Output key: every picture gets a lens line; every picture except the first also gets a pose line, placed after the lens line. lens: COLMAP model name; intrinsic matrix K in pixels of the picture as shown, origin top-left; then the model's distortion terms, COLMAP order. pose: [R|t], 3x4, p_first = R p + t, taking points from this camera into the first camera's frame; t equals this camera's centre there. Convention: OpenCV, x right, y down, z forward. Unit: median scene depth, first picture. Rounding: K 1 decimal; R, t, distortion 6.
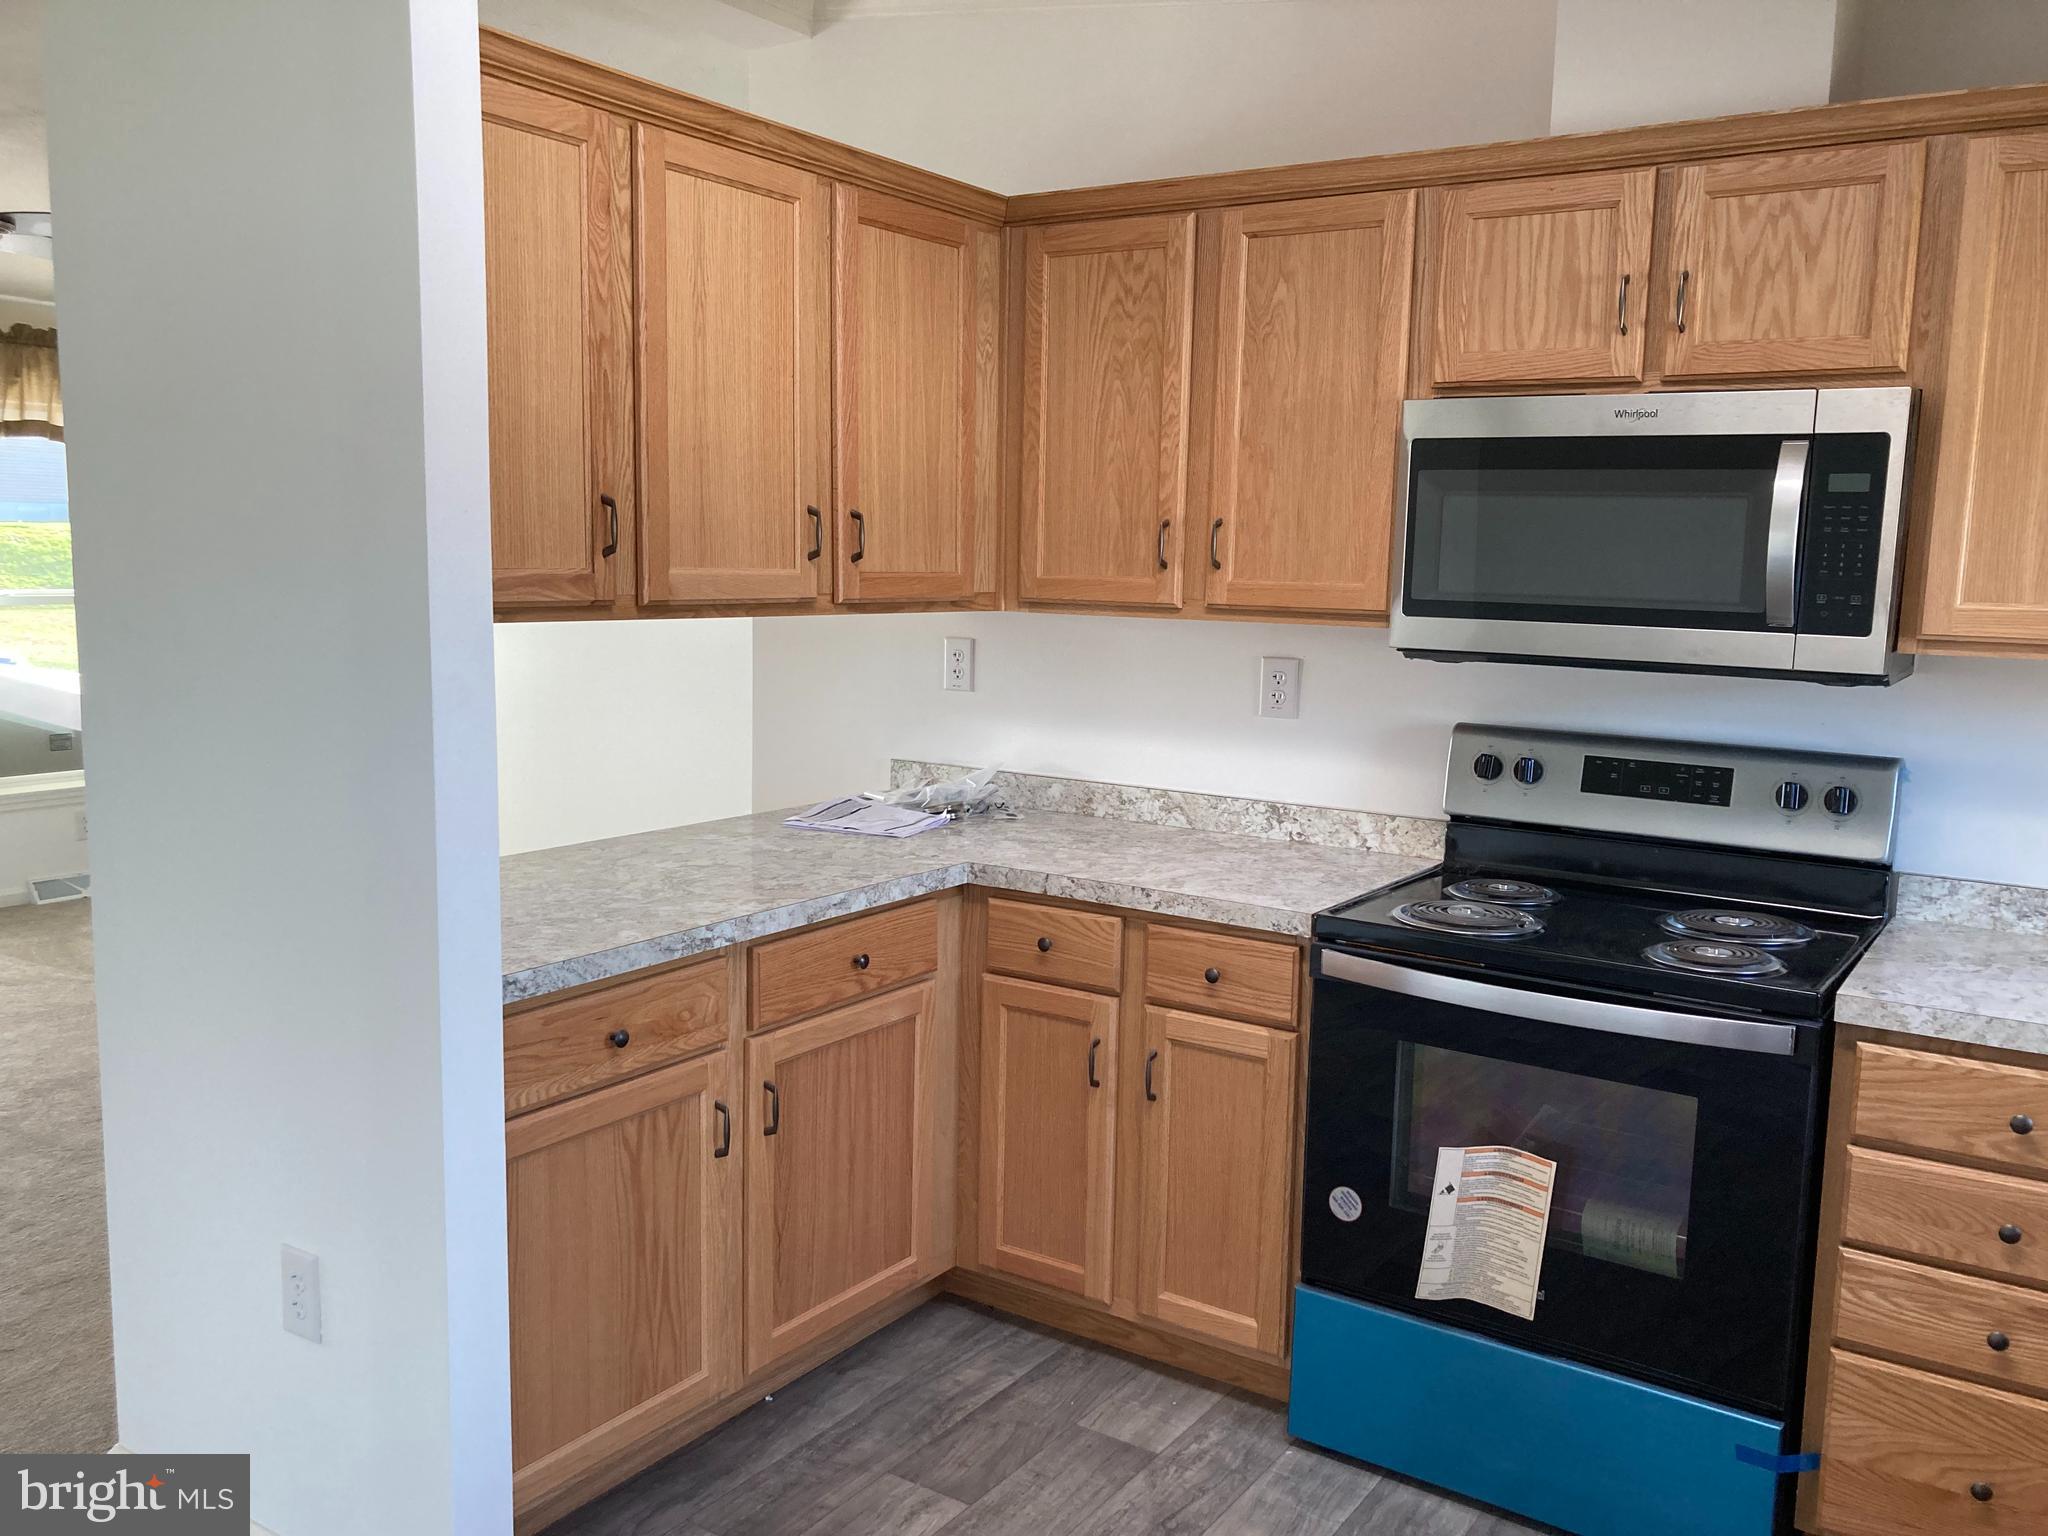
lens RADIAL K [[1696.4, 0, 1023.7], [0, 1696.4, 794.9], [0, 0, 1]] dist [0.008388, 0.001380]
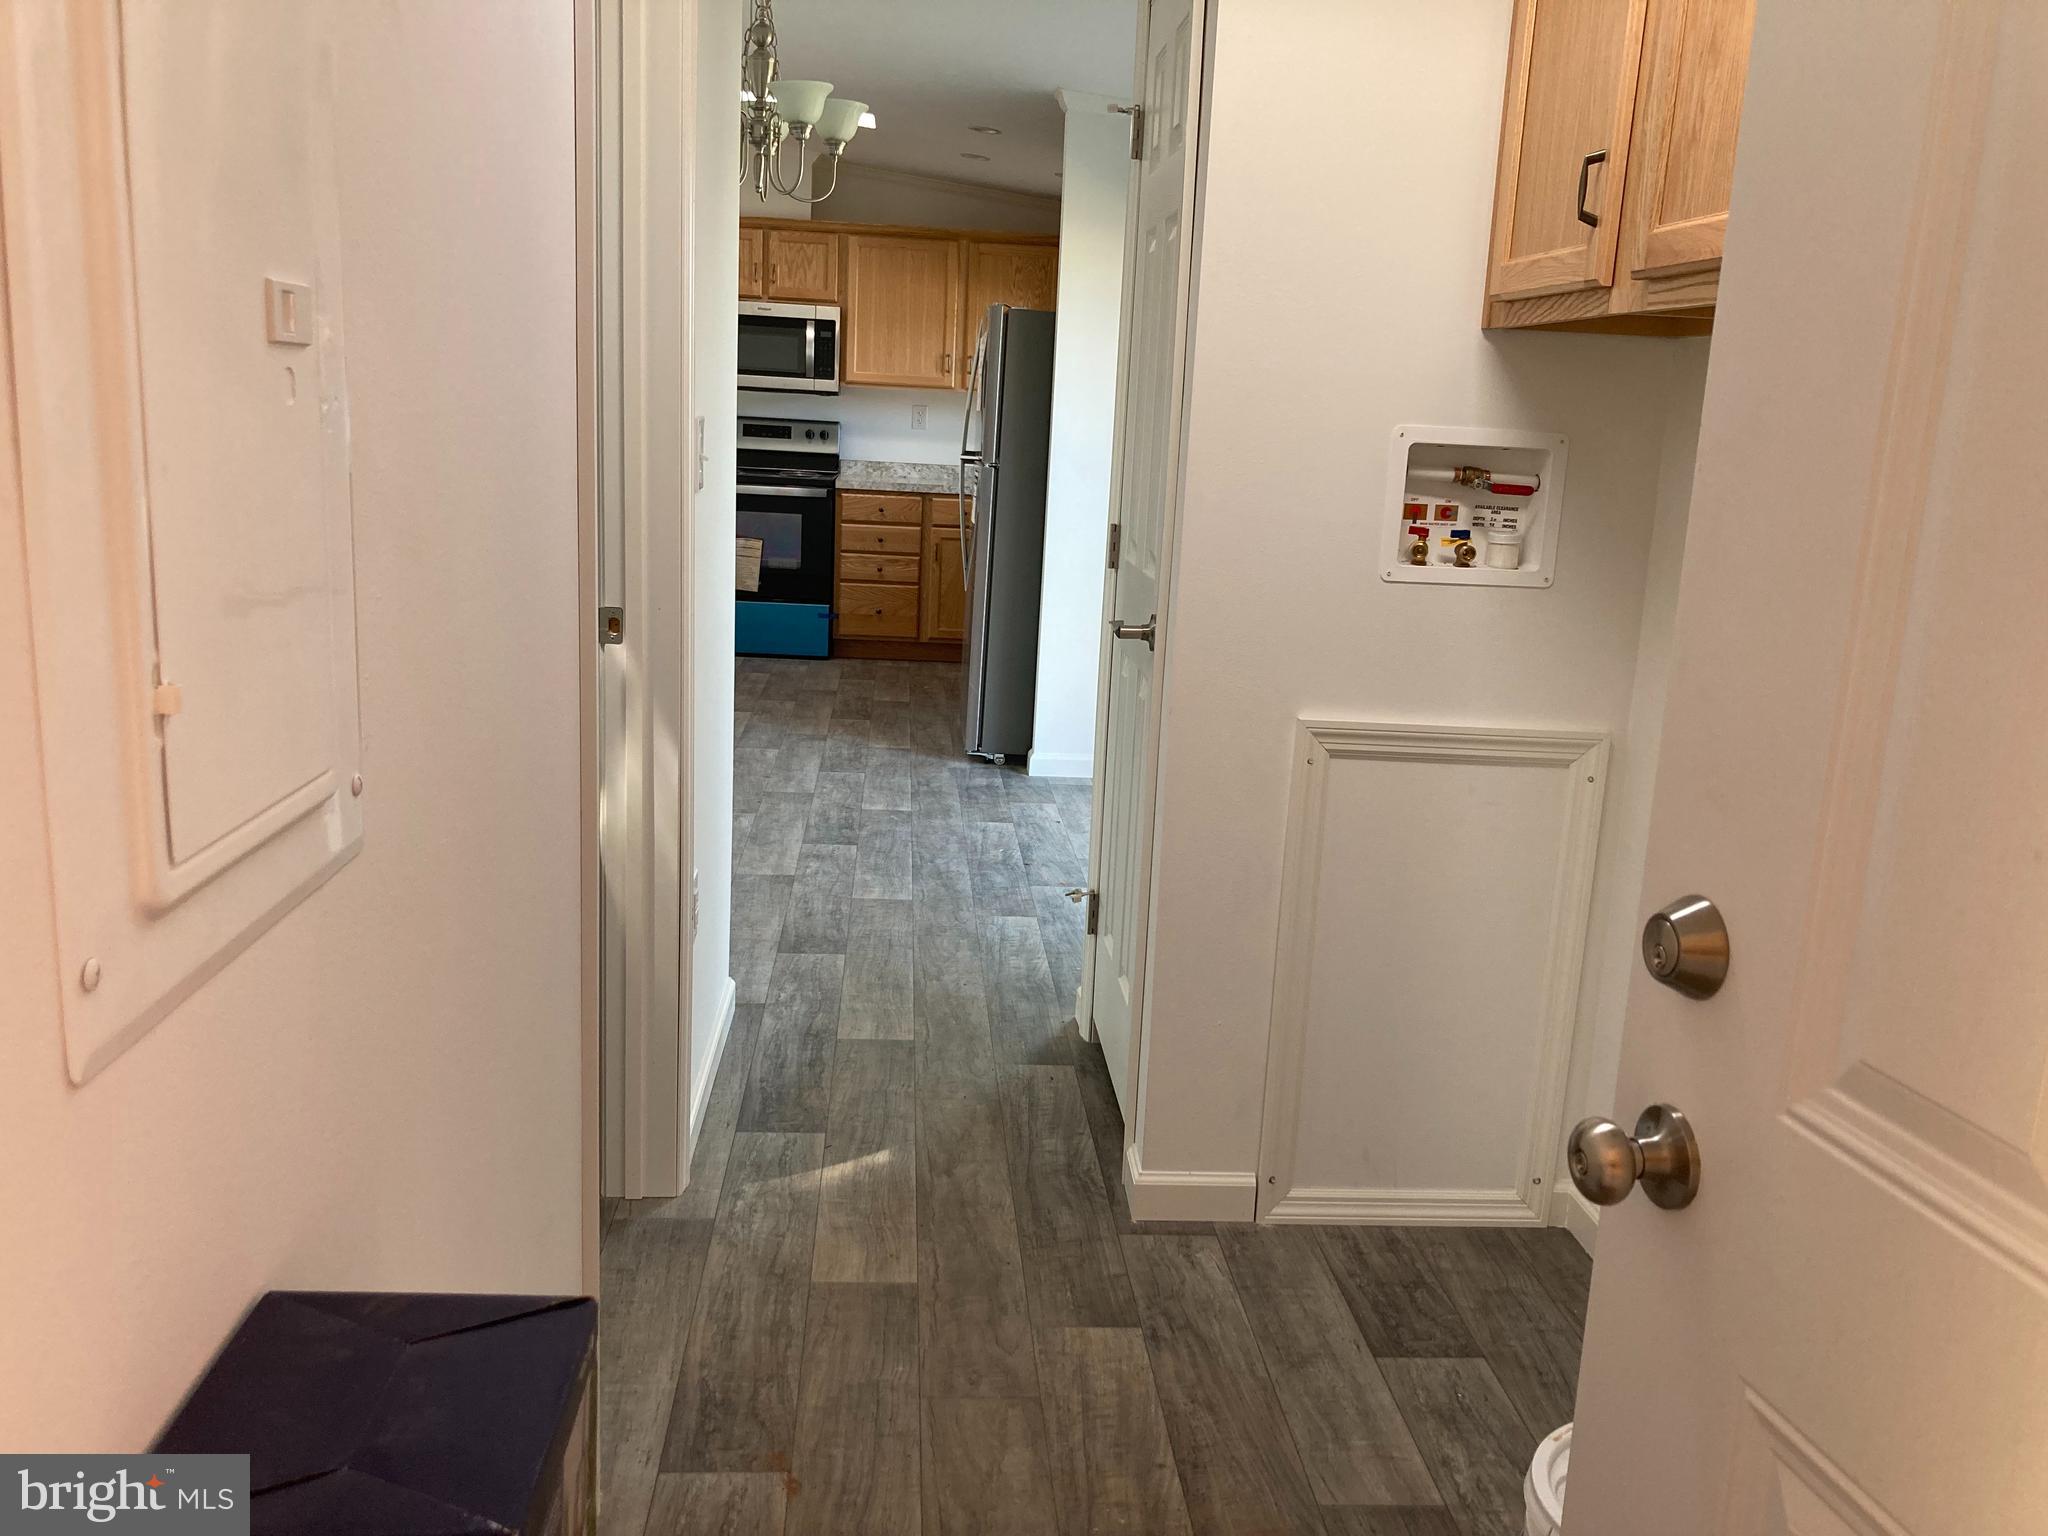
lens RADIAL K [[1659.1, 0, 1024.0], [0, 1659.1, 768.0], [0, 0, 1]] dist [-0.000452, -0.001015]
pose [[0.791704, -0.115981, 0.599795, -1.292353], [0.054837, 0.991342, 0.119310, 0.303078], [-0.608439, -0.061567, 0.791209, -1.923023]]
